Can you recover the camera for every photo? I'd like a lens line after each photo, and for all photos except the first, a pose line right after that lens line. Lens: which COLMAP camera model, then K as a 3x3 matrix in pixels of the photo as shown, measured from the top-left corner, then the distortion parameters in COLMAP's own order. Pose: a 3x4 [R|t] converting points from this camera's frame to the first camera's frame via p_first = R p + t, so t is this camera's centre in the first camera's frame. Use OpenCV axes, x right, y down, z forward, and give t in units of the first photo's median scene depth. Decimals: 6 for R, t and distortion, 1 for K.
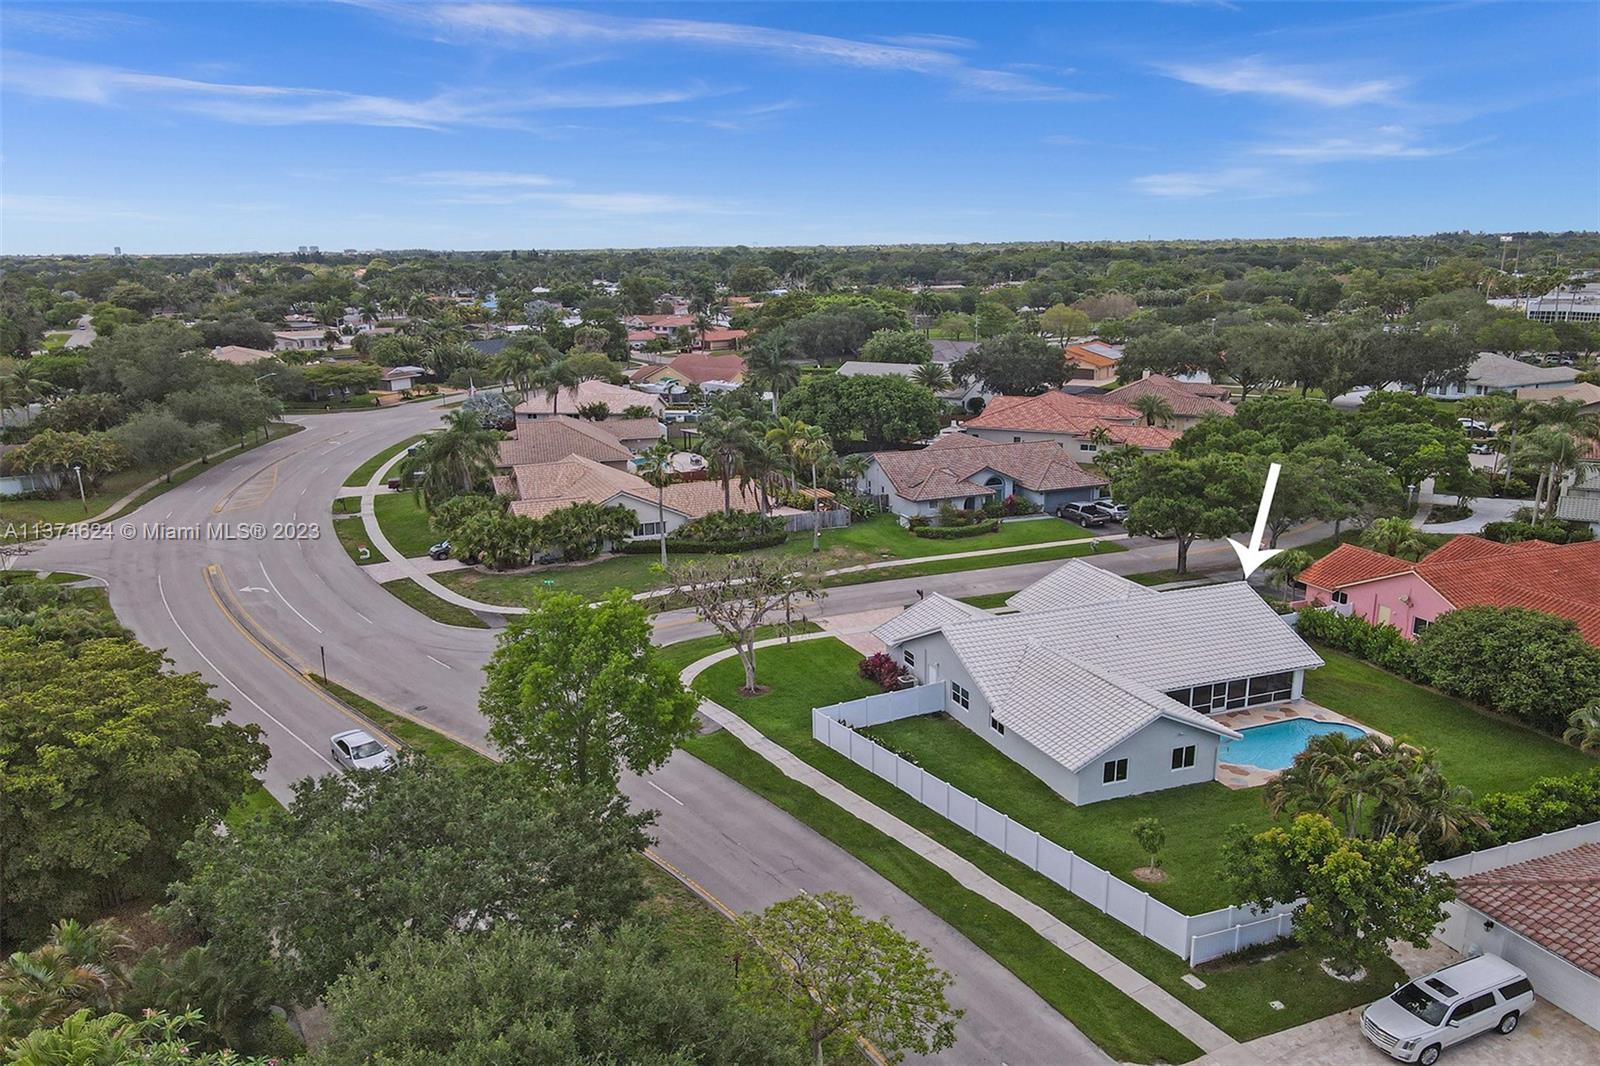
lens RADIAL K [[1192.1, 0, 838.0], [0, 1192.1, 563.4], [0, 0, 1]] dist [0.014605, 0.003875]
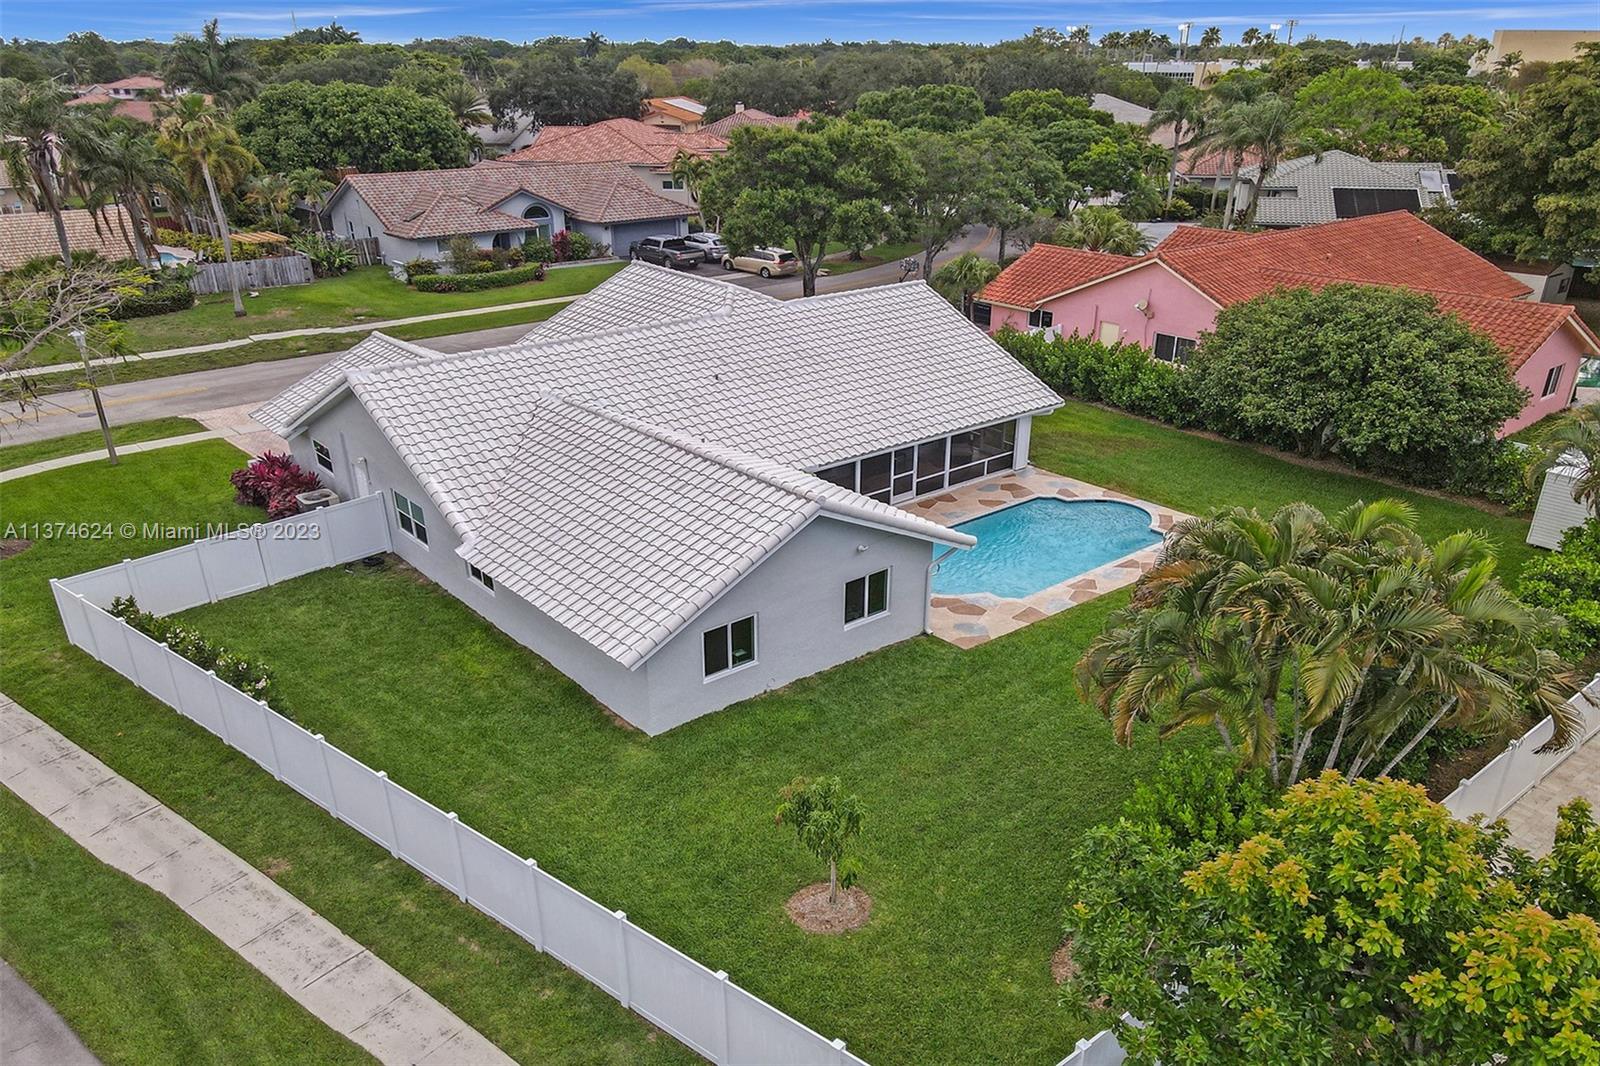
lens RADIAL K [[1192.1, 0, 838.0], [0, 1192.1, 563.4], [0, 0, 1]] dist [0.014605, 0.003875]
pose [[0.947172, -0.110451, 0.301109, 0.109552], [0.065585, 0.985694, 0.155260, 0.059936], [-0.313950, -0.127309, 0.940866, 0.446823]]
